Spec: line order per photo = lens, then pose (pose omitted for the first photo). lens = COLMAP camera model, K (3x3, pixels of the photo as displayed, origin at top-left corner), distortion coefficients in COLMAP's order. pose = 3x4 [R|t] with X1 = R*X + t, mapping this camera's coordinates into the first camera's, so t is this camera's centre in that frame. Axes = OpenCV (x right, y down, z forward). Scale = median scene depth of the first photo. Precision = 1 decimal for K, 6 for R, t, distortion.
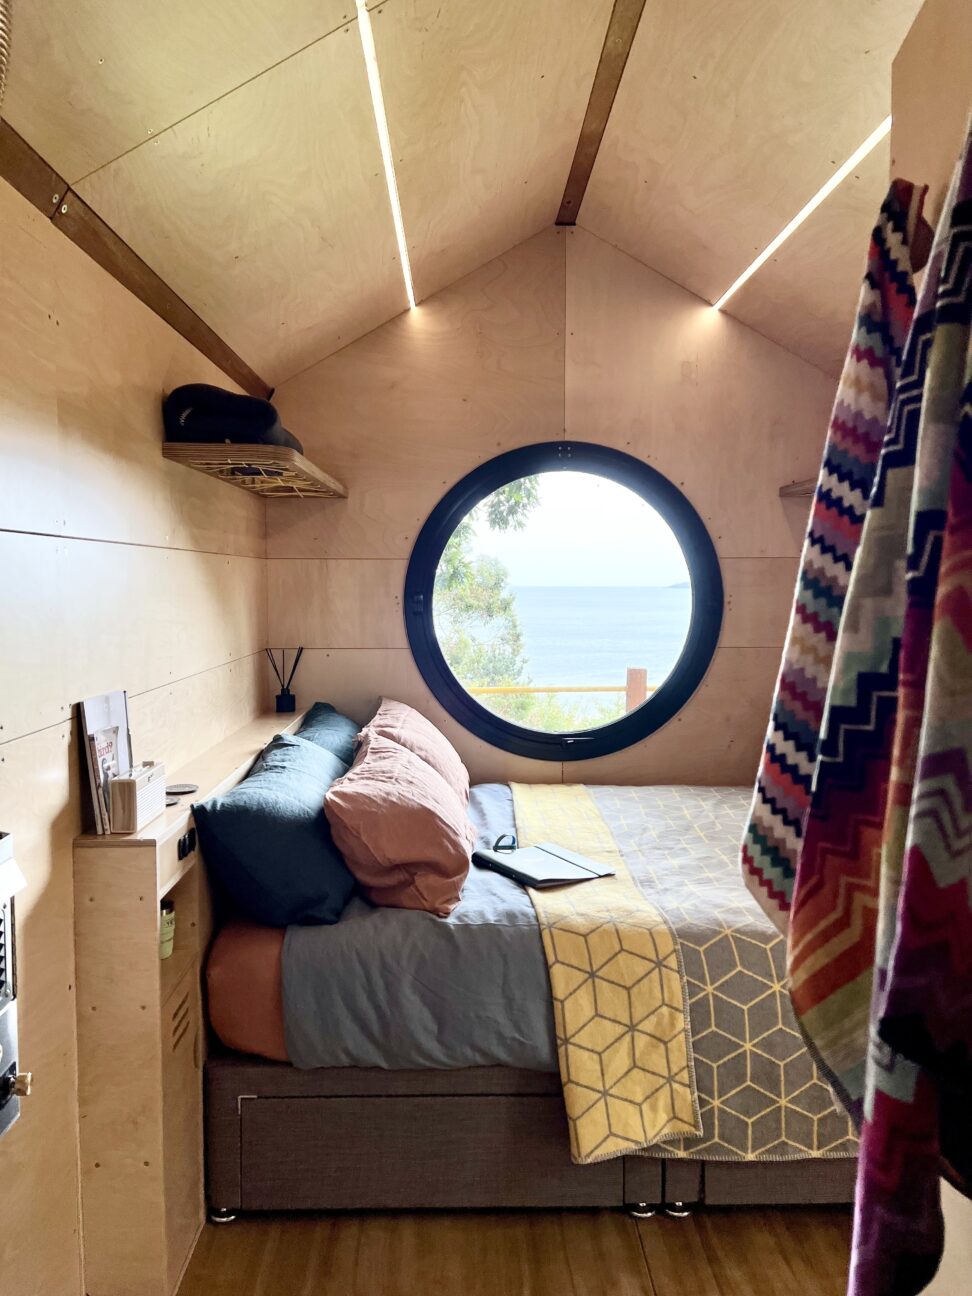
lens RADIAL K [[989.2, 0, 478.7], [0, 989.2, 641.5], [0, 0, 1]] dist [0.012329, -0.007698]
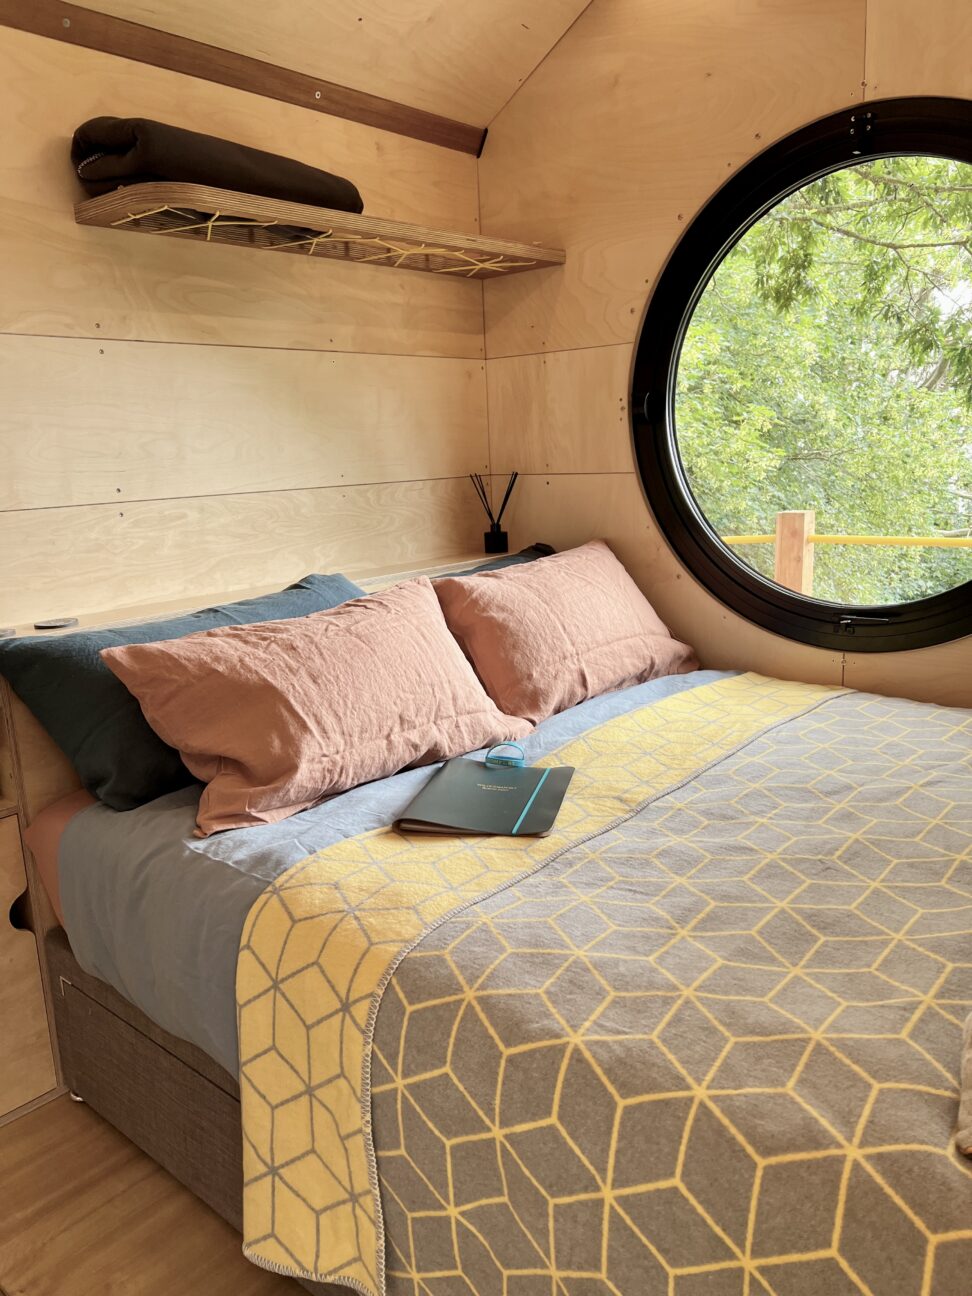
lens RADIAL K [[989.2, 0, 485.6], [0, 989.2, 662.8], [0, 0, 1]] dist [0.012329, -0.007698]
pose [[0.734488, 0.120879, -0.667769, 0.518676], [-0.004647, 0.984881, 0.173171, 0.028427], [0.678606, -0.124089, 0.723945, 0.580802]]
